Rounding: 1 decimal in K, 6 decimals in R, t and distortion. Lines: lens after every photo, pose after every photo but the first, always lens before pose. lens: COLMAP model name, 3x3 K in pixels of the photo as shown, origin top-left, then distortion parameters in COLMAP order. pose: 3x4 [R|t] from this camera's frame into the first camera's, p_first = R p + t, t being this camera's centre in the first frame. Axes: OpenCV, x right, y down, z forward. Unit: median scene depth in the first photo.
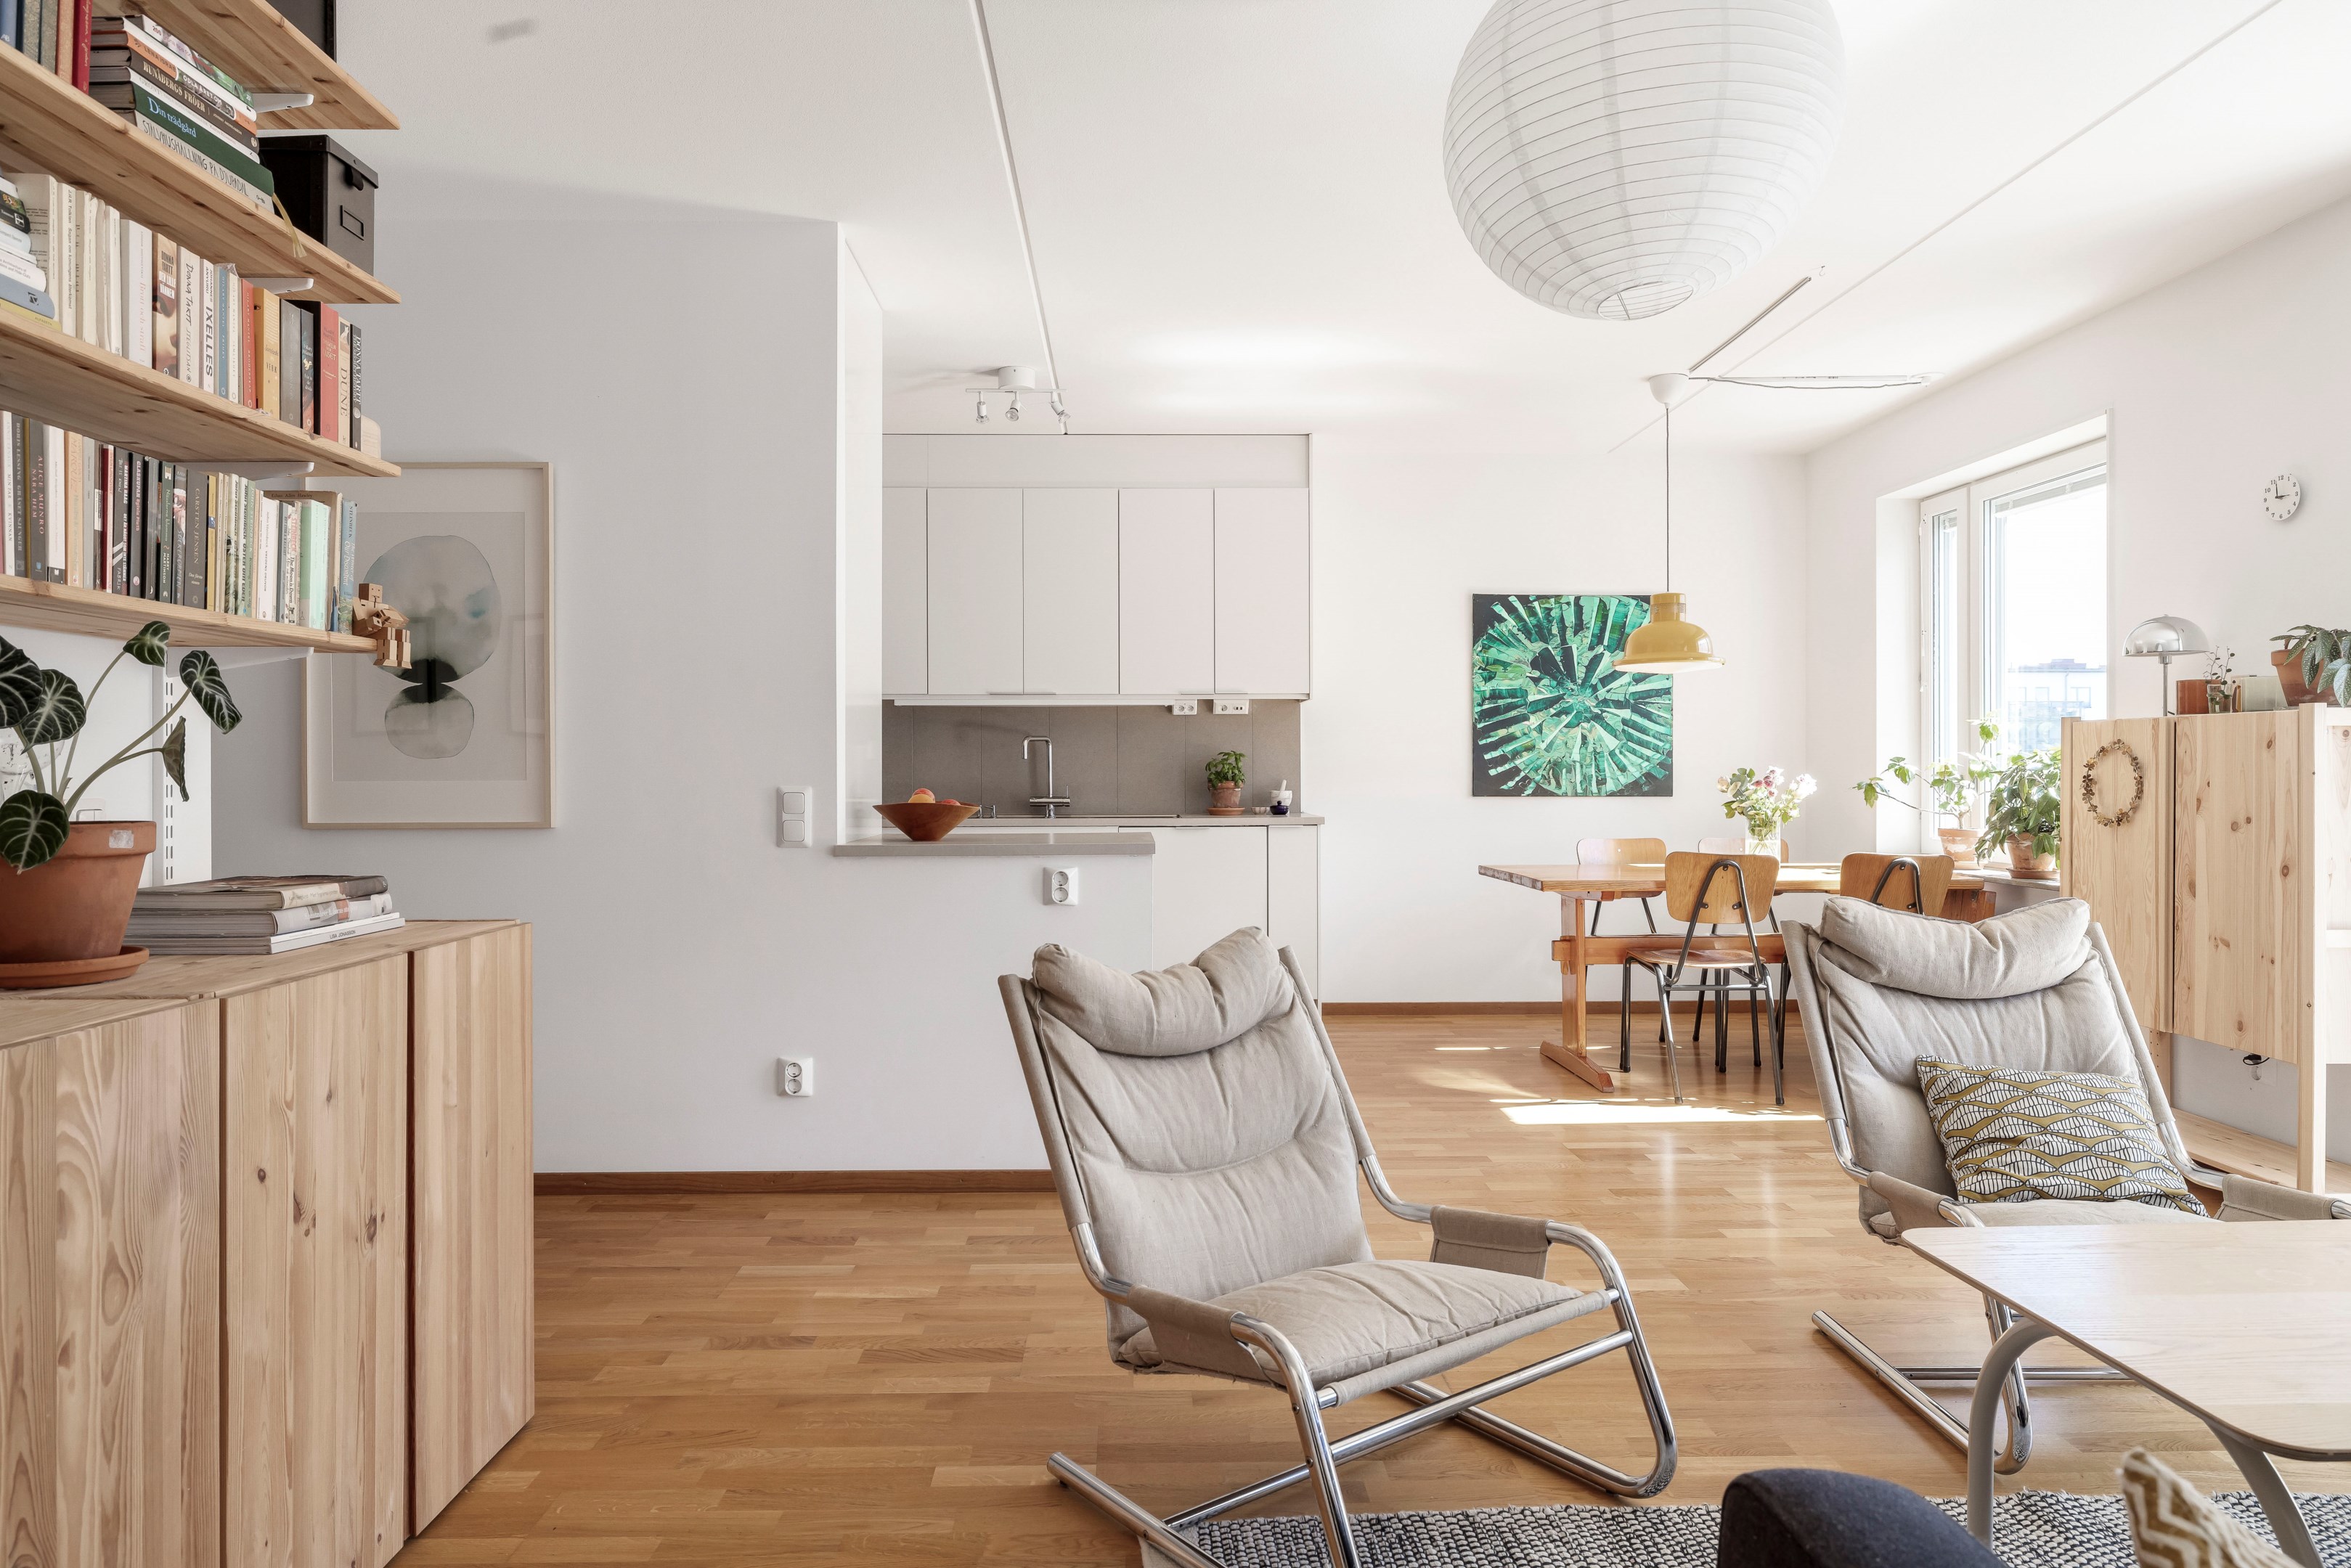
lens RADIAL K [[1405.7, 0, 1152.8], [0, 1405.7, 769.9], [0, 0, 1]] dist [-0.008353, 0.001134]
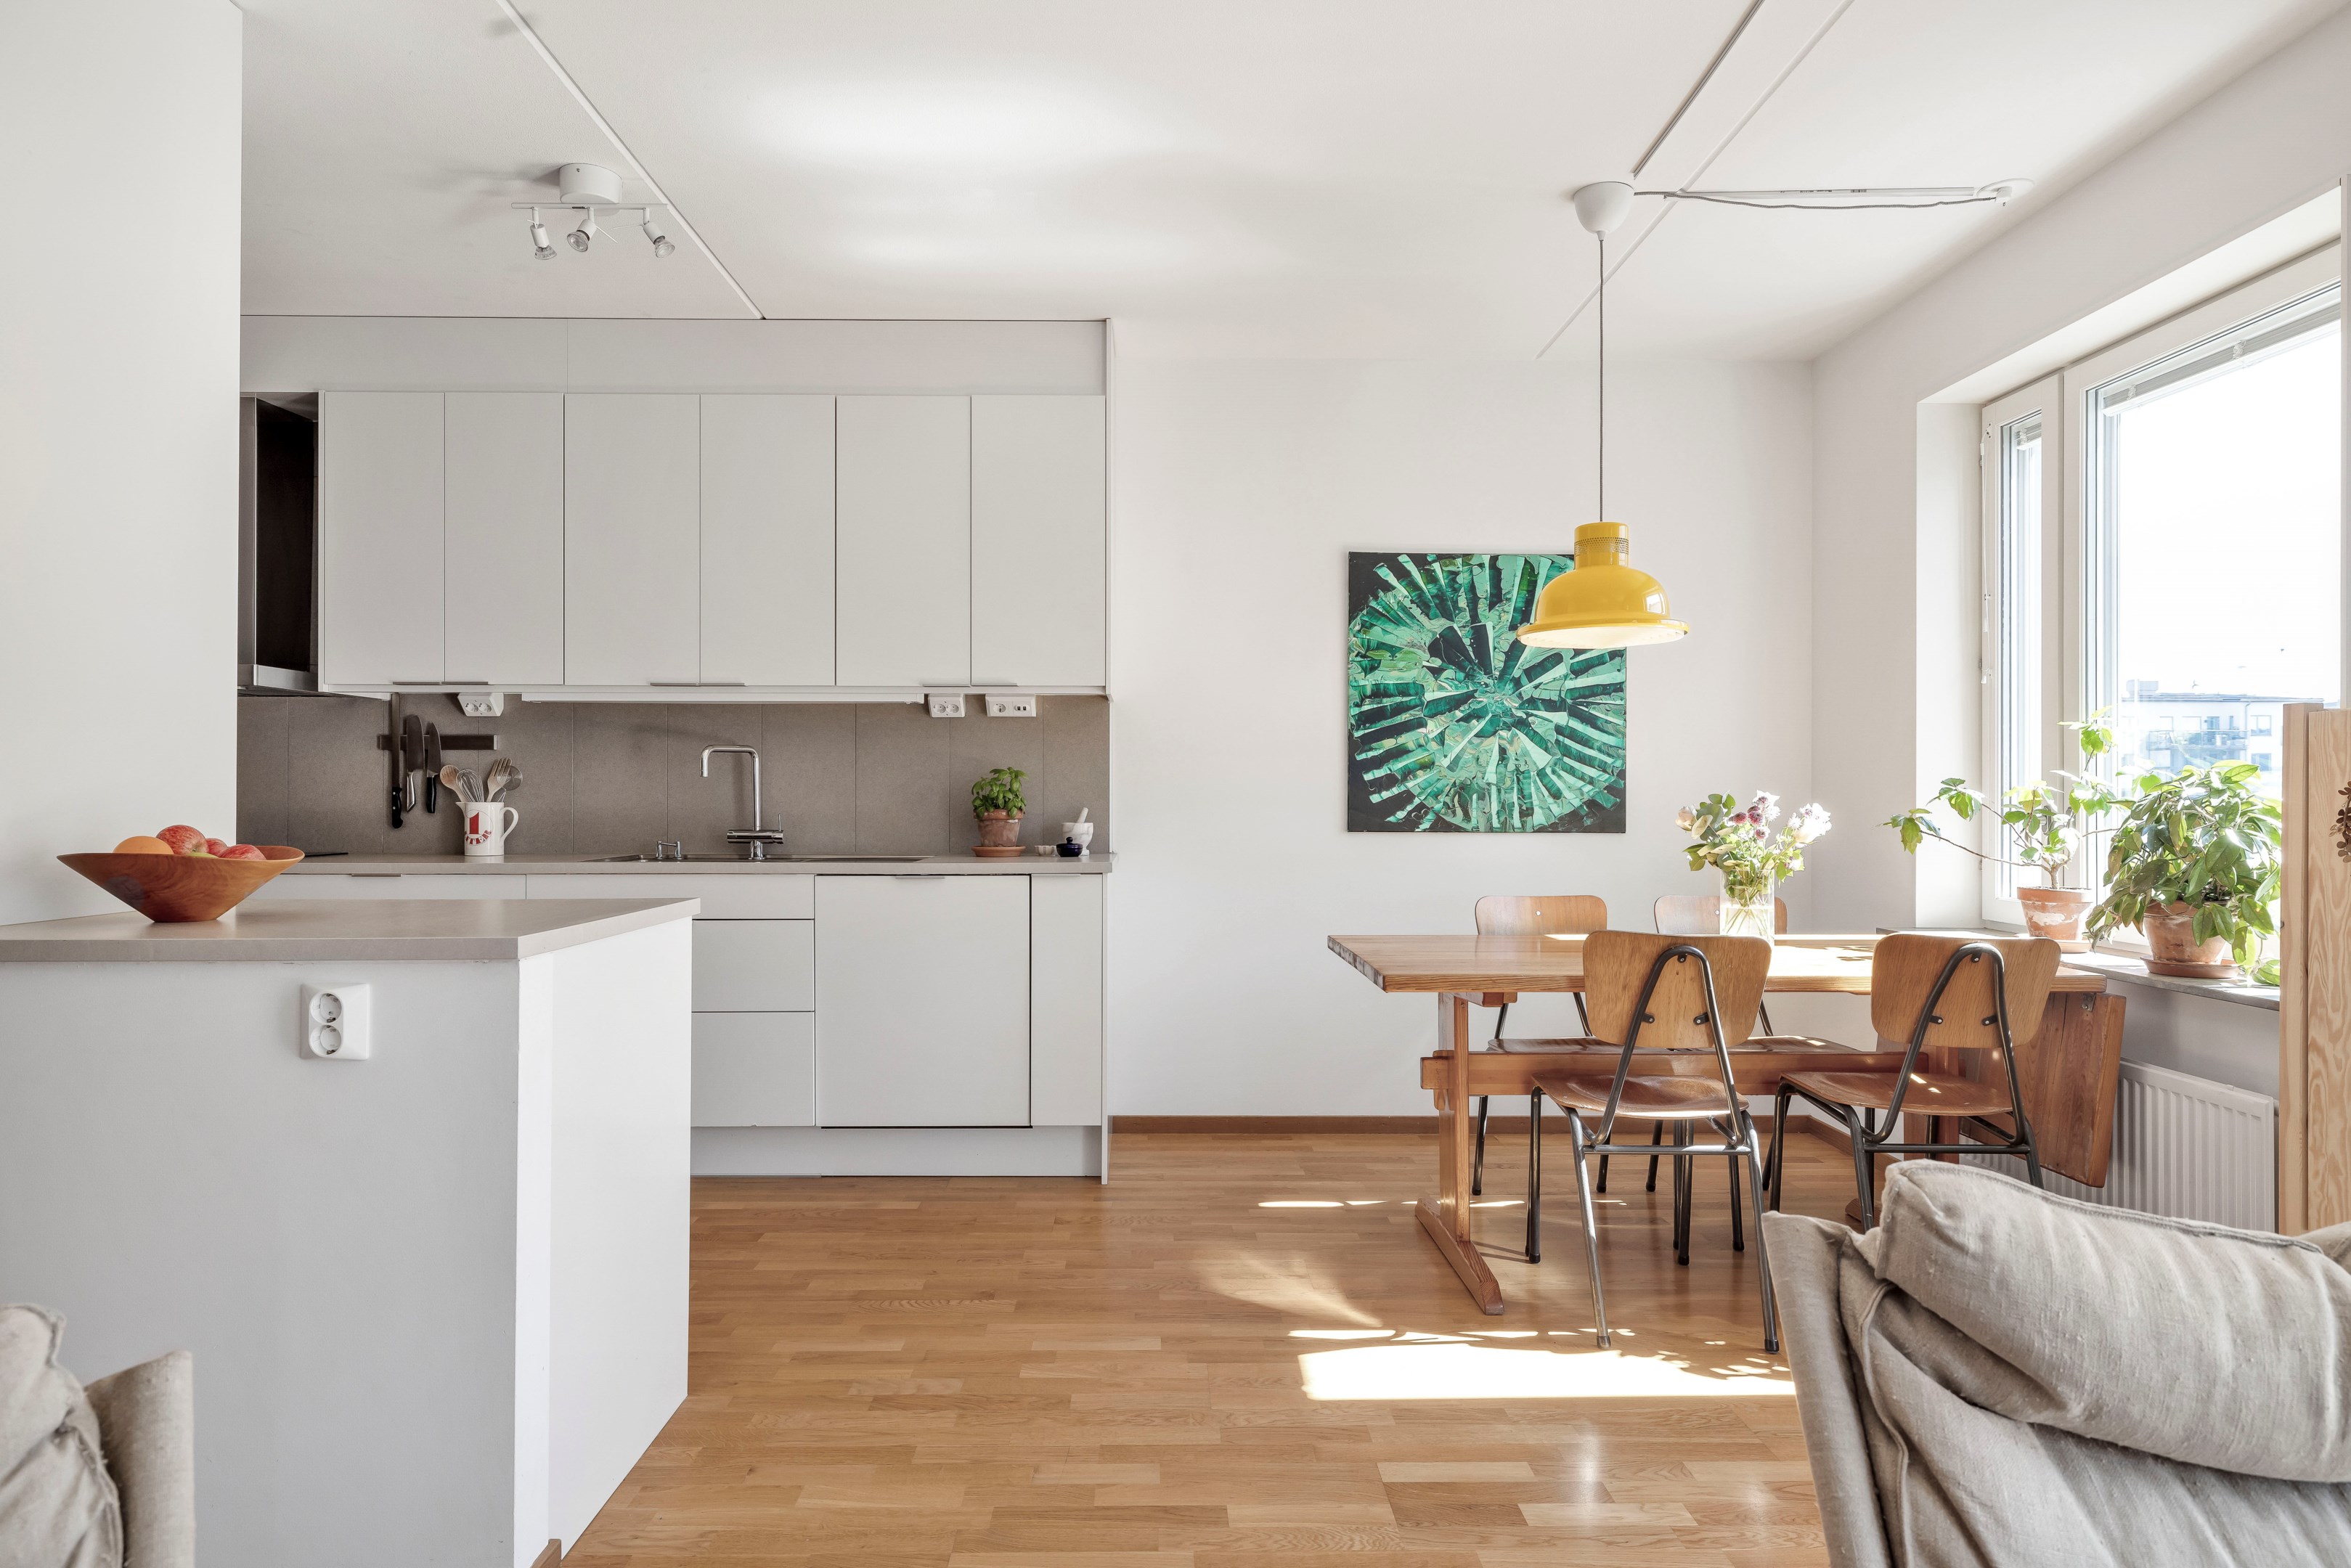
lens RADIAL K [[1365.7, 0, 1156.2], [0, 1365.7, 789.6], [0, 0, 1]] dist [-0.000219, -0.002924]
pose [[0.999962, 0.004128, -0.007688, 0.160823], [-0.004154, 0.999986, -0.003405, -0.000079], [0.007674, 0.003437, 0.999965, 0.354974]]
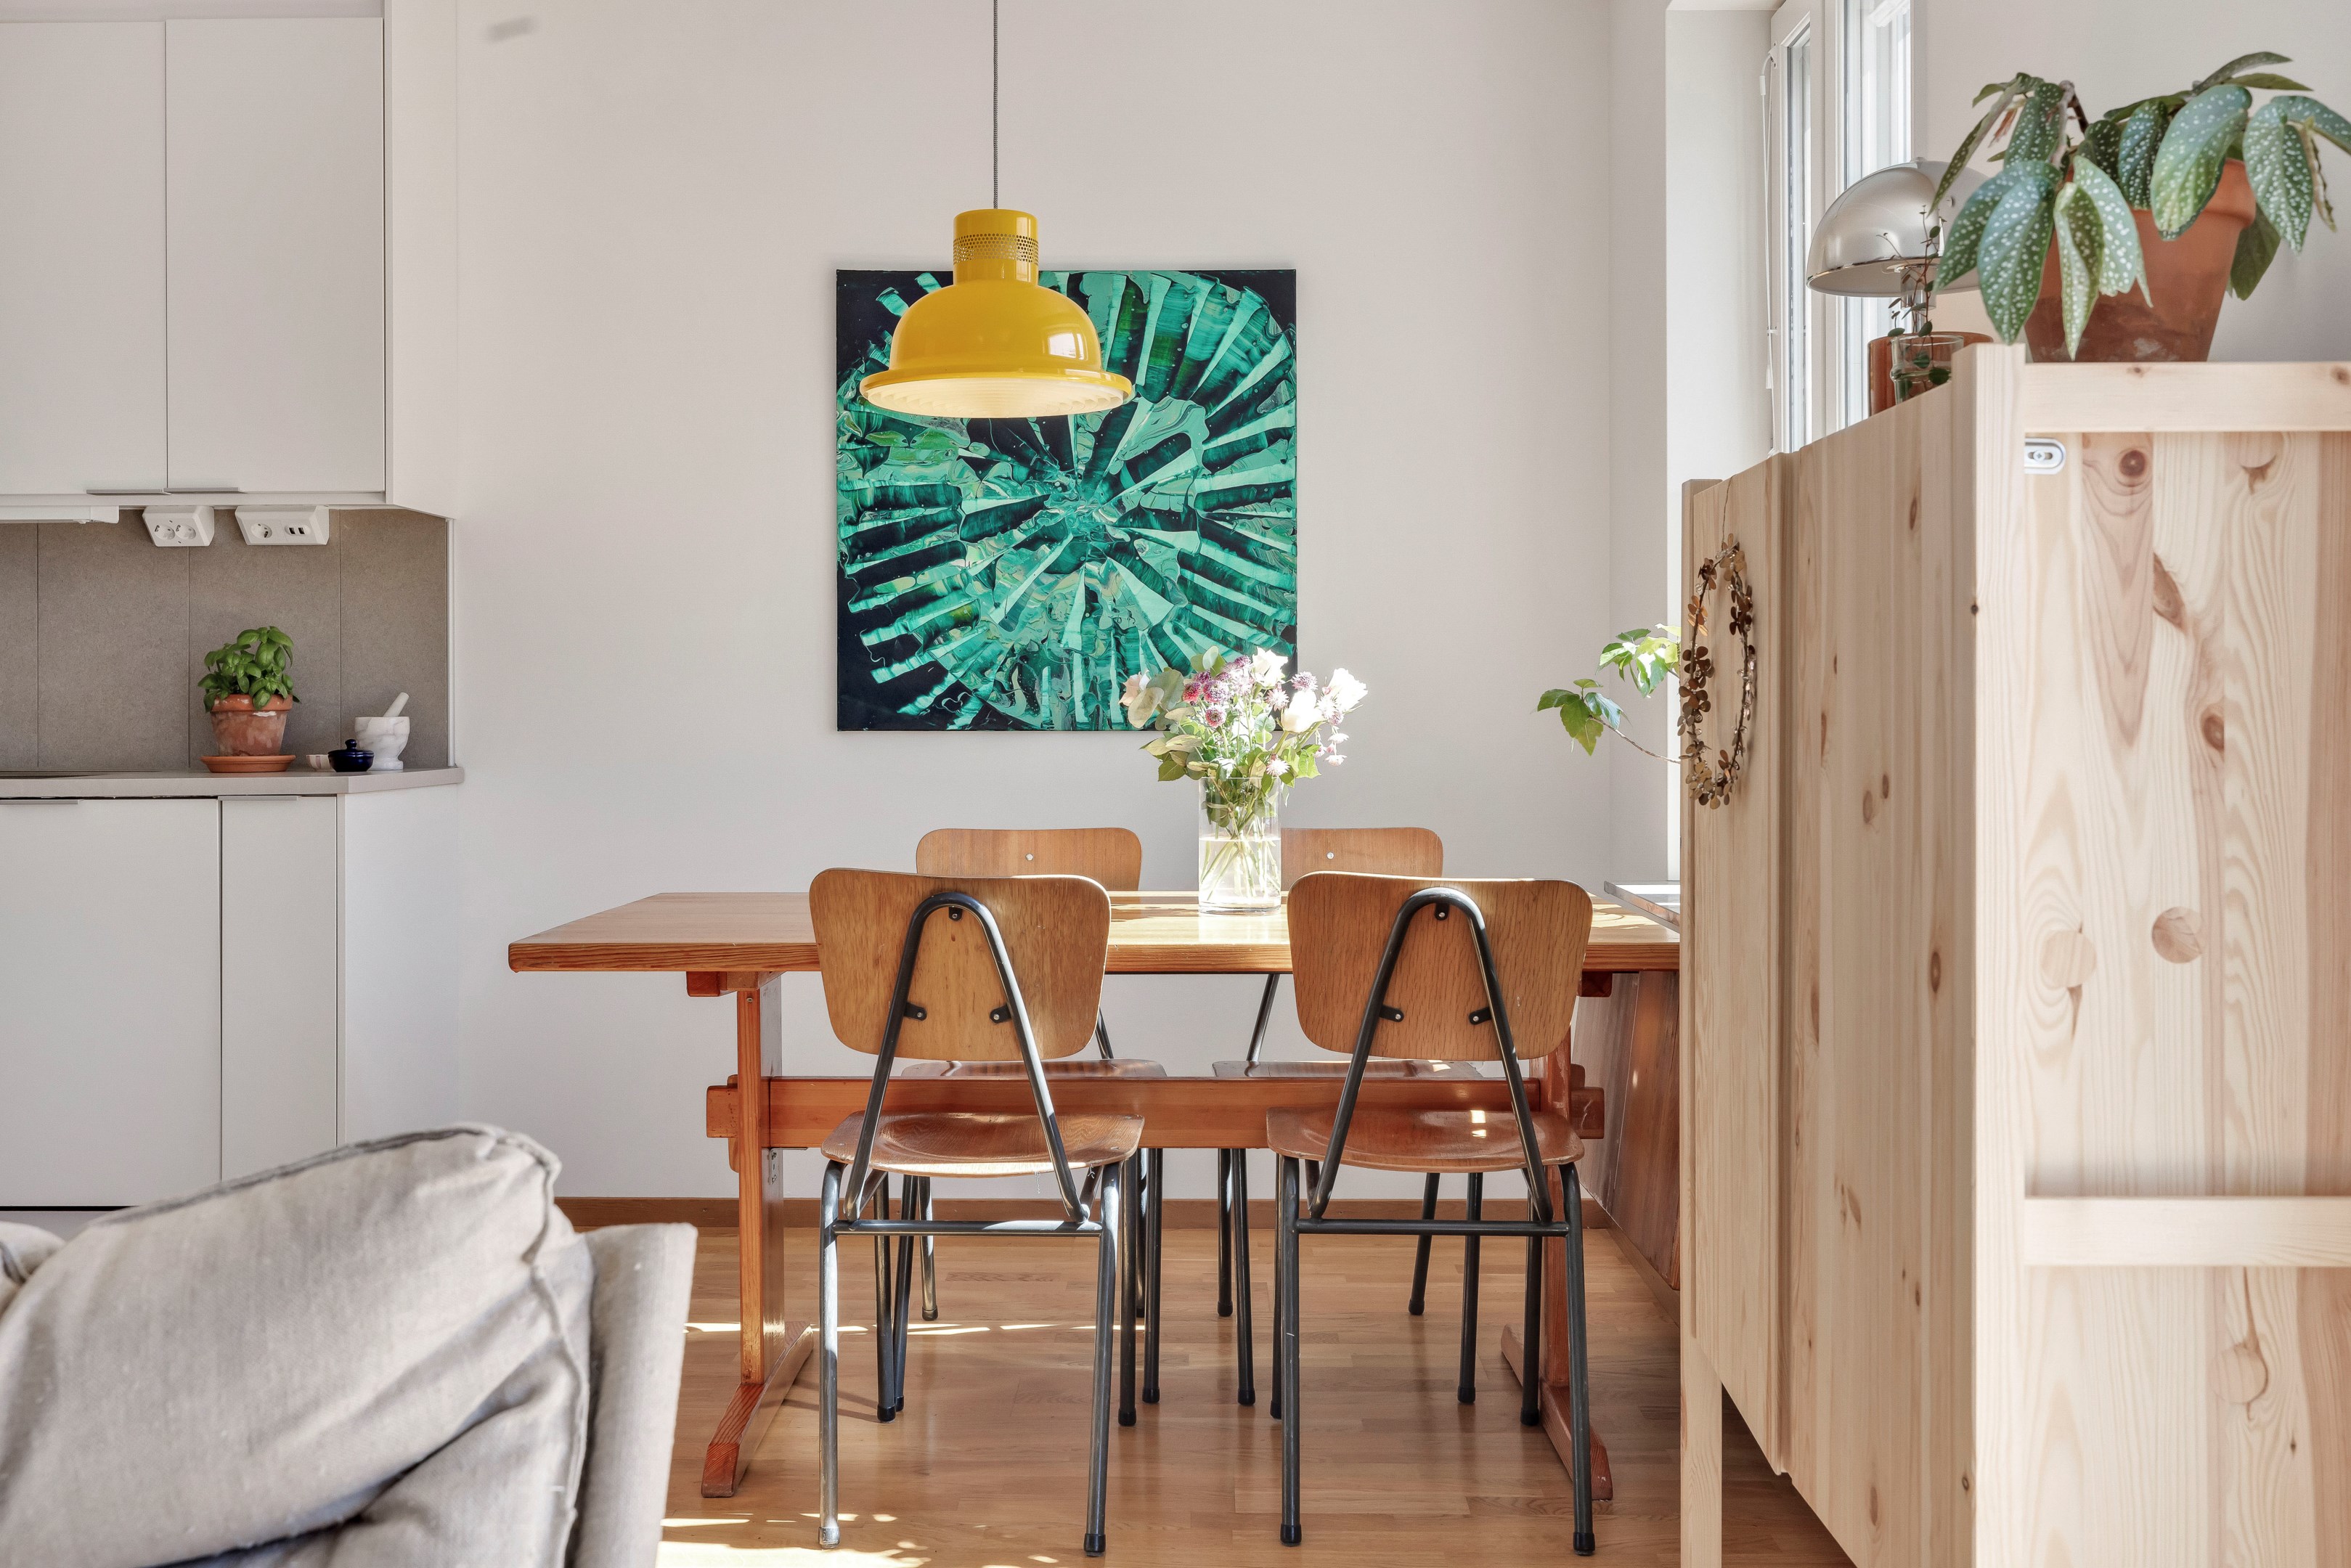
lens RADIAL K [[2290.8, 0, 1178.7], [0, 2290.8, 719.0], [0, 0, 1]] dist [-0.014906, 0.000000]
pose [[0.999769, -0.000178, -0.021470, 0.417794], [0.000323, 0.999977, 0.006754, 0.012488], [0.021468, -0.006759, 0.999747, 0.341953]]
